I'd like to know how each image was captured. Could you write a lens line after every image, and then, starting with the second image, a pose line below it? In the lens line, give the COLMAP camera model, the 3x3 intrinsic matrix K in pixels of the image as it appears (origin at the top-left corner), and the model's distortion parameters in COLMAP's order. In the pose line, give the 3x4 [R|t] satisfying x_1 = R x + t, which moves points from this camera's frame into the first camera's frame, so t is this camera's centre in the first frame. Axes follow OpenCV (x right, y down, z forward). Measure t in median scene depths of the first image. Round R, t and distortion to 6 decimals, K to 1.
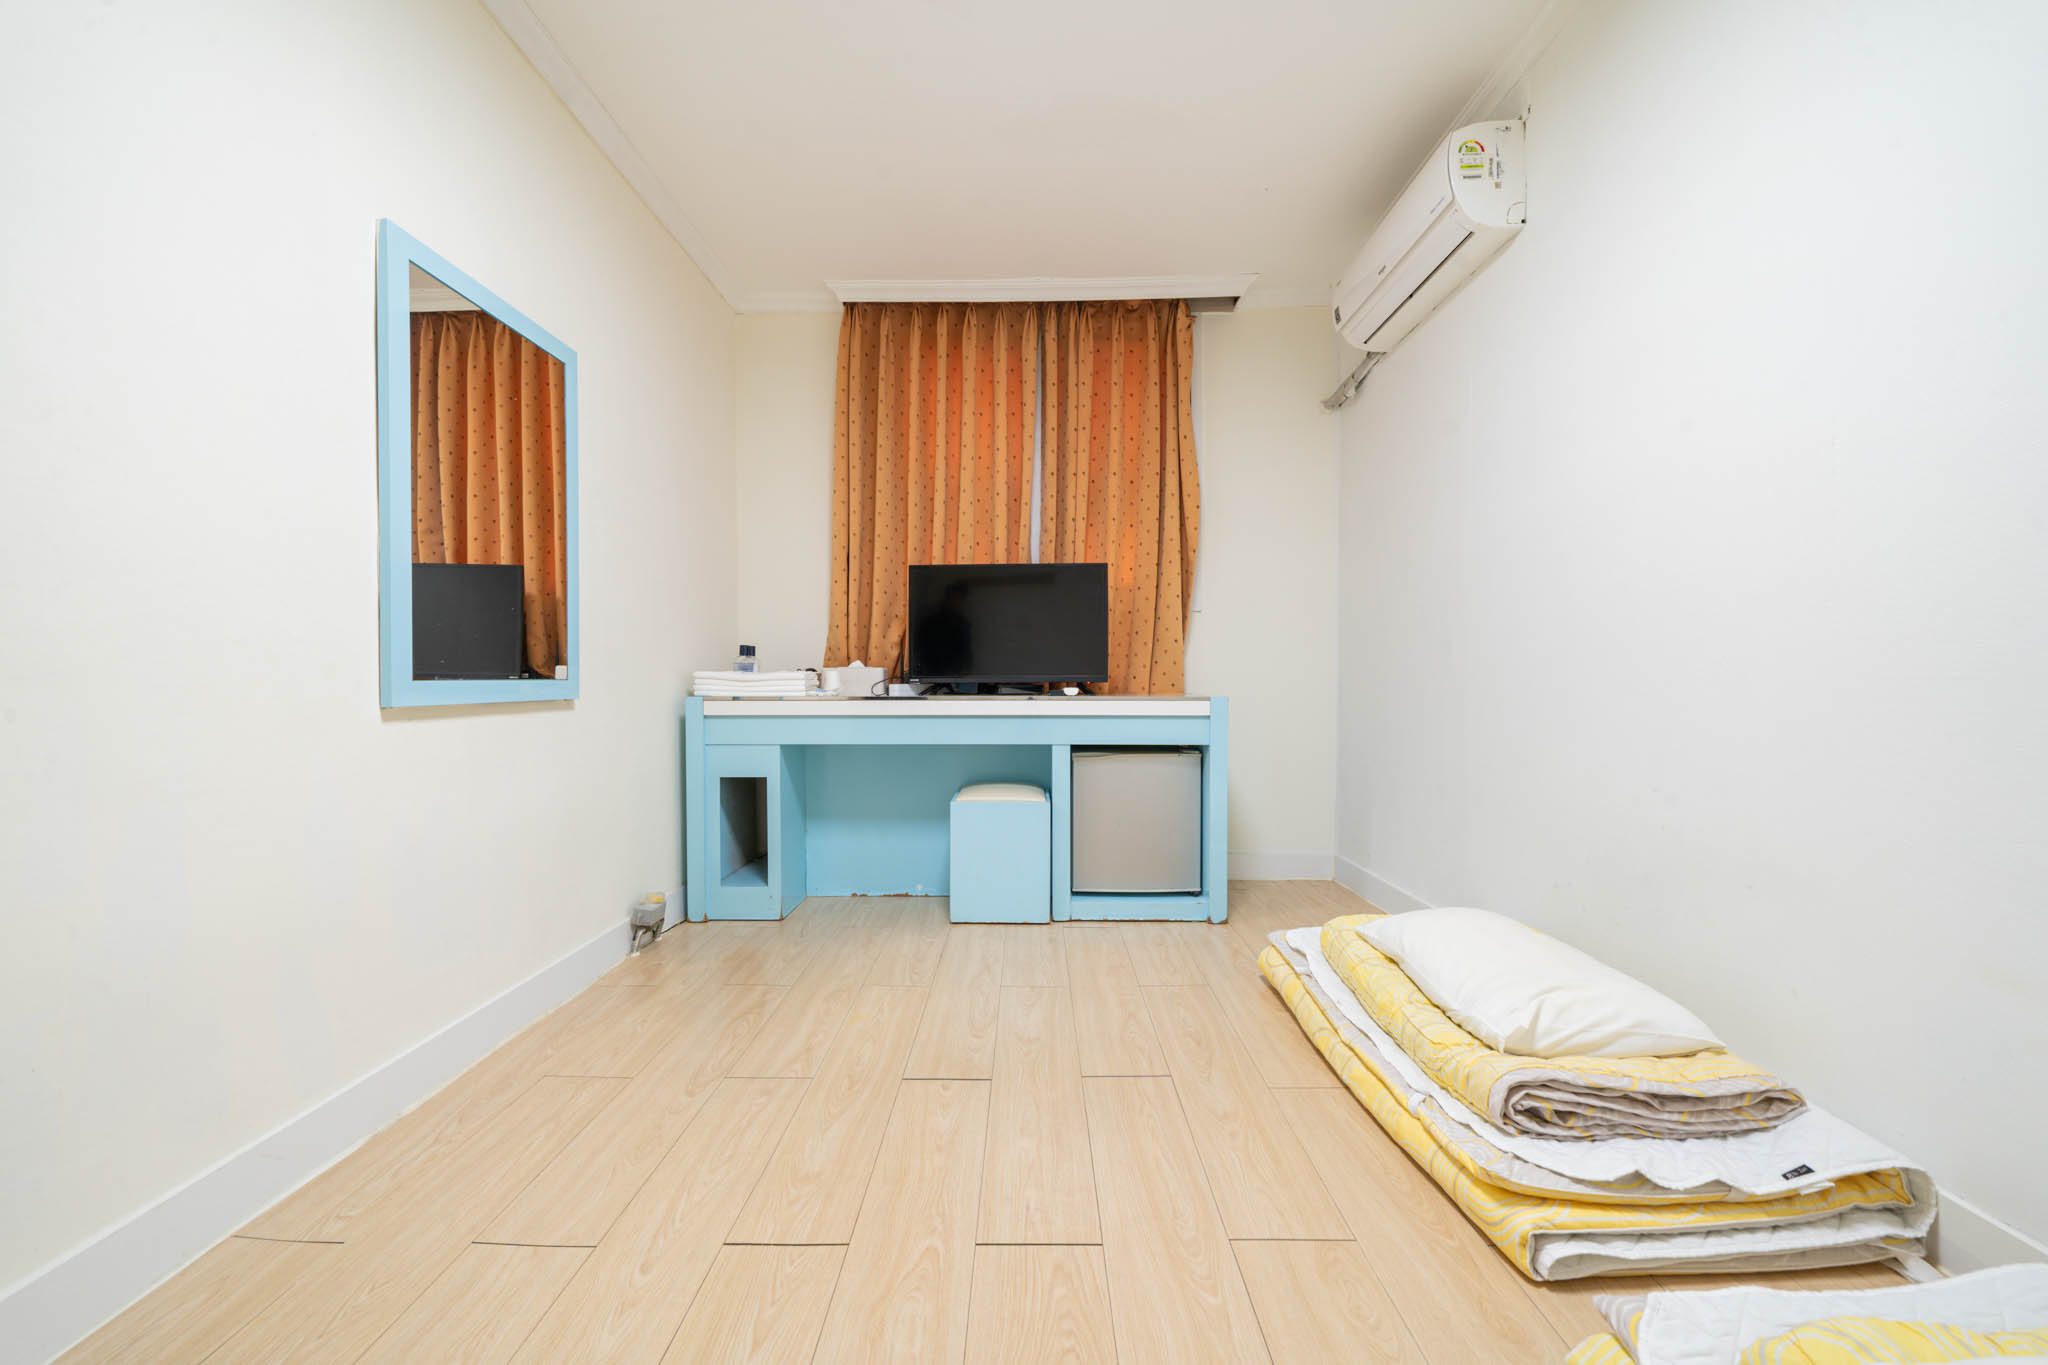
lens RADIAL K [[787.6, 0, 1021.1], [0, 787.6, 686.3], [0, 0, 1]] dist [-0.001152, -0.000076]
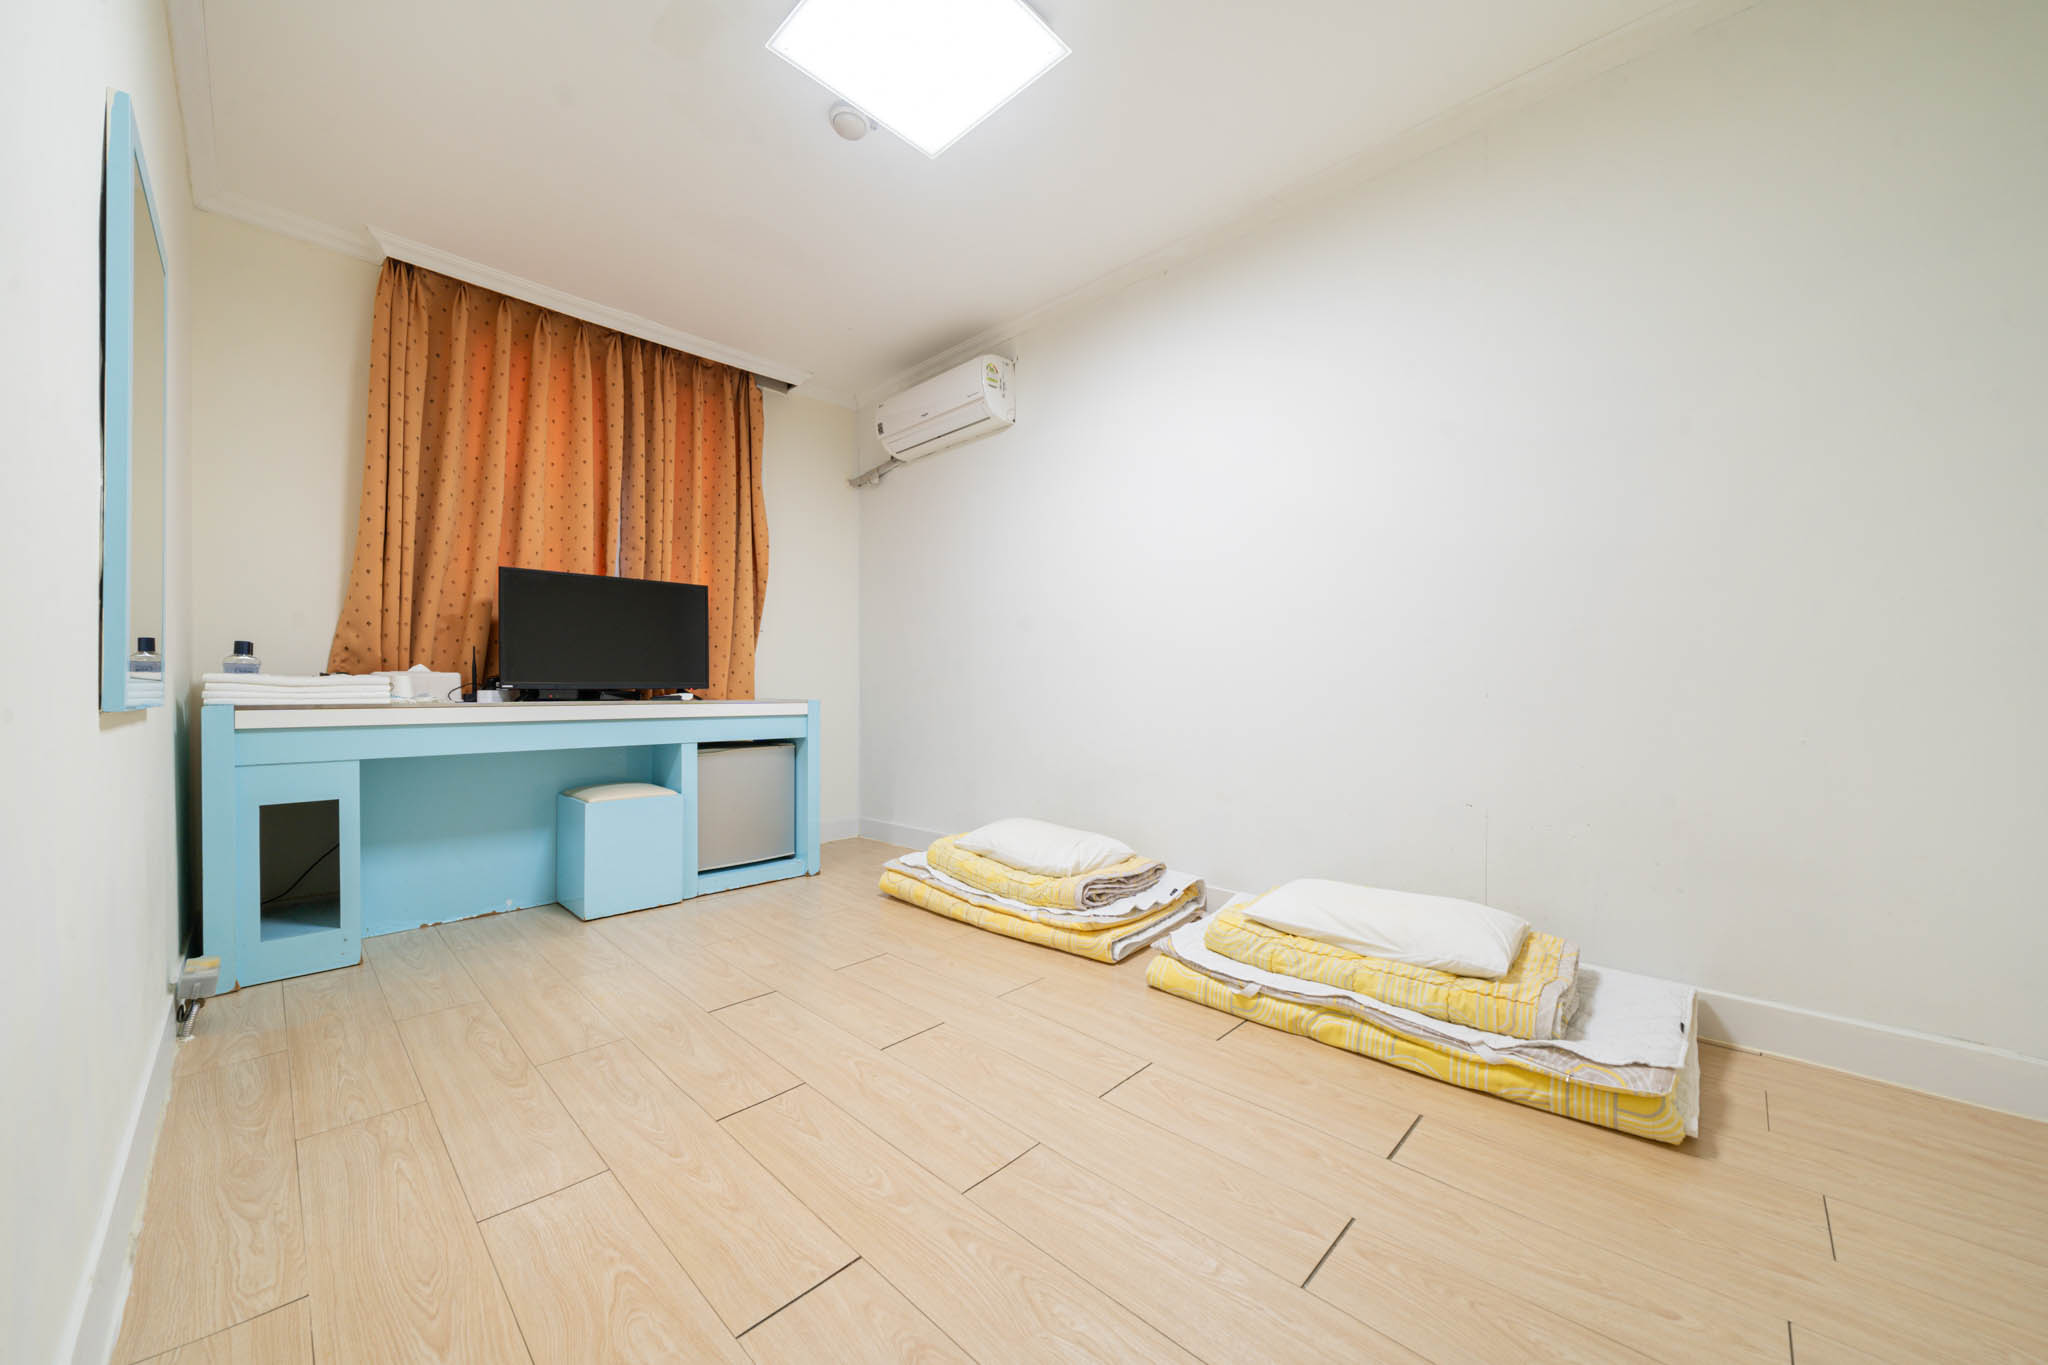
lens RADIAL K [[736.8, 0, 1024.0], [0, 736.8, 682.5], [0, 0, 1]] dist [-0.001187, -0.000032]
pose [[0.683181, 0.008002, 0.730205, -0.396623], [0.008100, 0.999795, -0.018535, 0.010326], [-0.730204, 0.018577, 0.682976, -0.083263]]
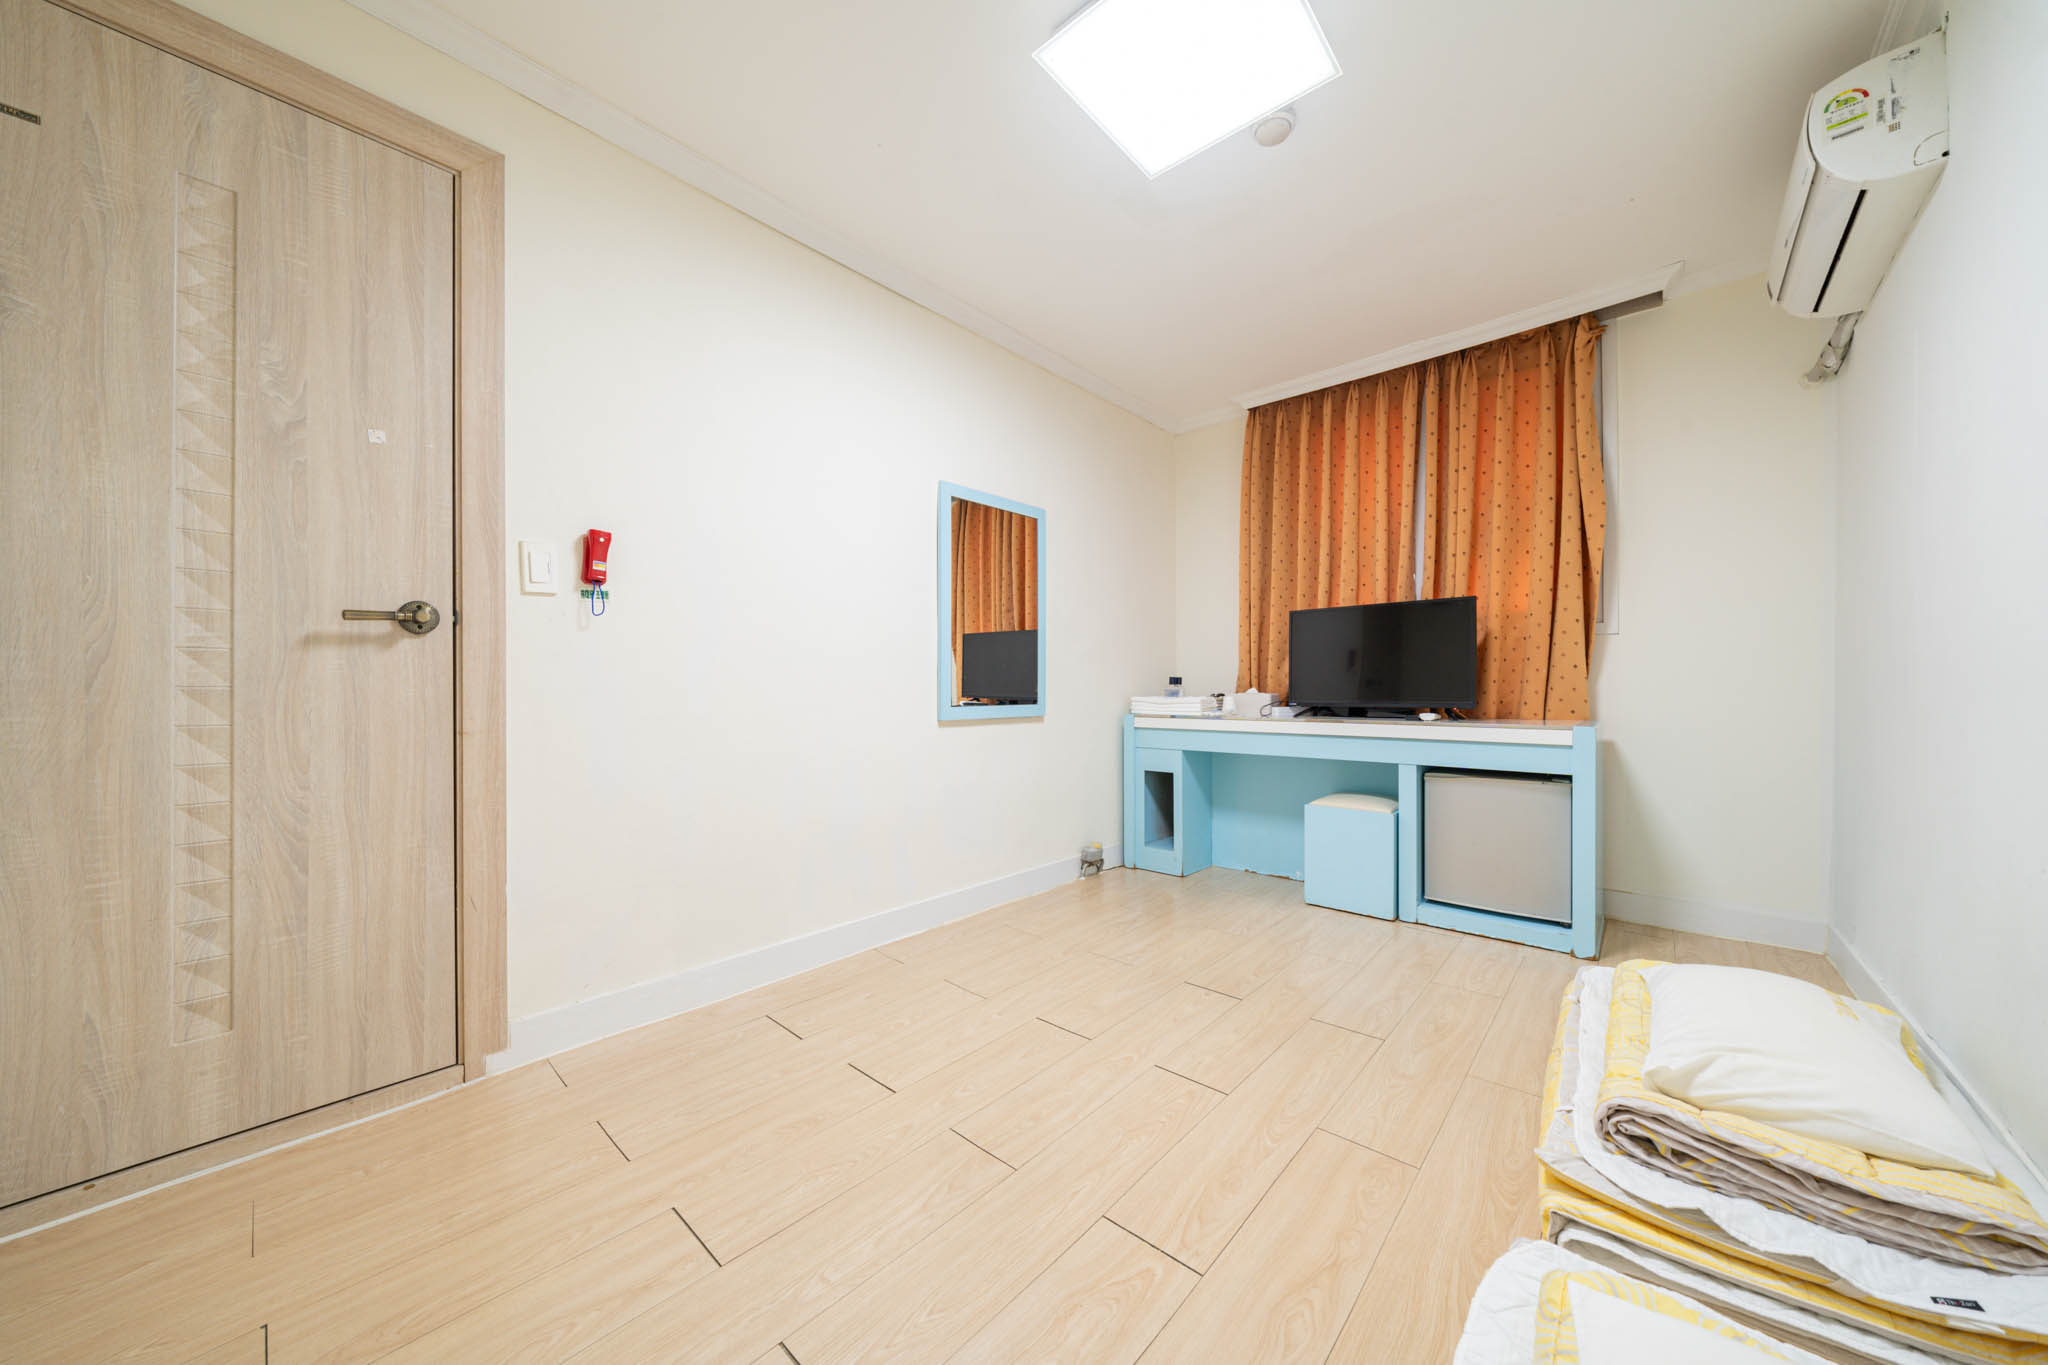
lens RADIAL K [[705.5, 0, 1024.0], [0, 705.5, 682.5], [0, 0, 1]] dist [-0.000740, 0.000022]
pose [[0.751719, -0.006268, -0.659453, 0.304201], [-0.006122, 0.999845, -0.016482, -0.022943], [0.659455, 0.016427, 0.751565, -0.121154]]
